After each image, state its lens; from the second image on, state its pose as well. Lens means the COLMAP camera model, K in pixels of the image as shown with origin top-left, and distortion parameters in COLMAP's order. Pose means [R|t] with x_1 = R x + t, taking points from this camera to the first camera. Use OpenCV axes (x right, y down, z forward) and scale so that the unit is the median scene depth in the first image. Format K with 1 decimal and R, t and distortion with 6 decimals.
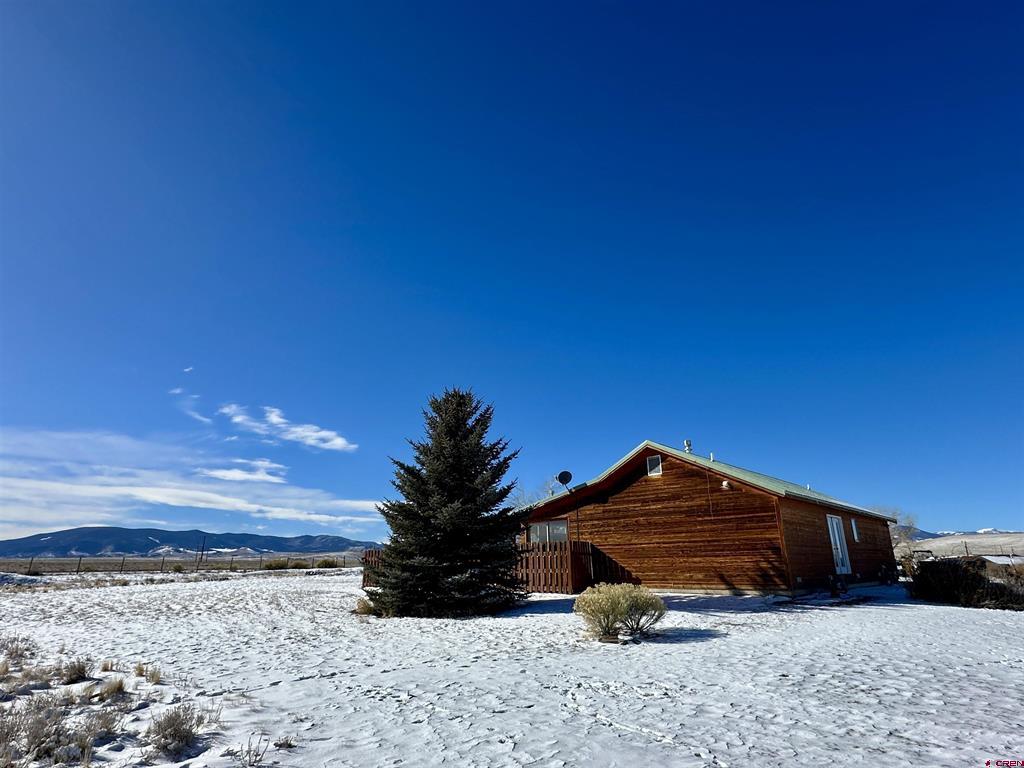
lens RADIAL K [[539.5, 0, 512.0], [0, 539.5, 384.0], [0, 0, 1]] dist [-0.029389, -0.000239]
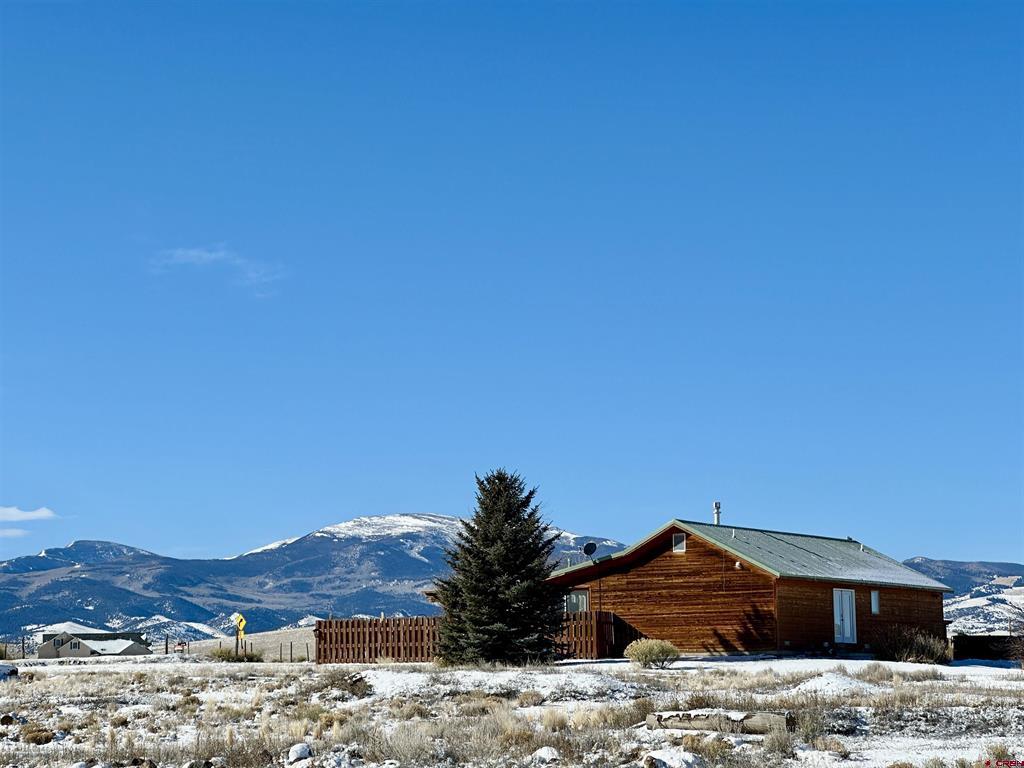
lens RADIAL K [[2459.8, 0, 512.0], [0, 2459.8, 384.0], [0, 0, 1]] dist [0.034588, 0.354639]
pose [[0.981553, 0.017919, 0.190351, -1.003455], [-0.054476, 0.980541, 0.188603, -1.069111], [-0.183268, -0.195494, 0.963429, -3.609423]]
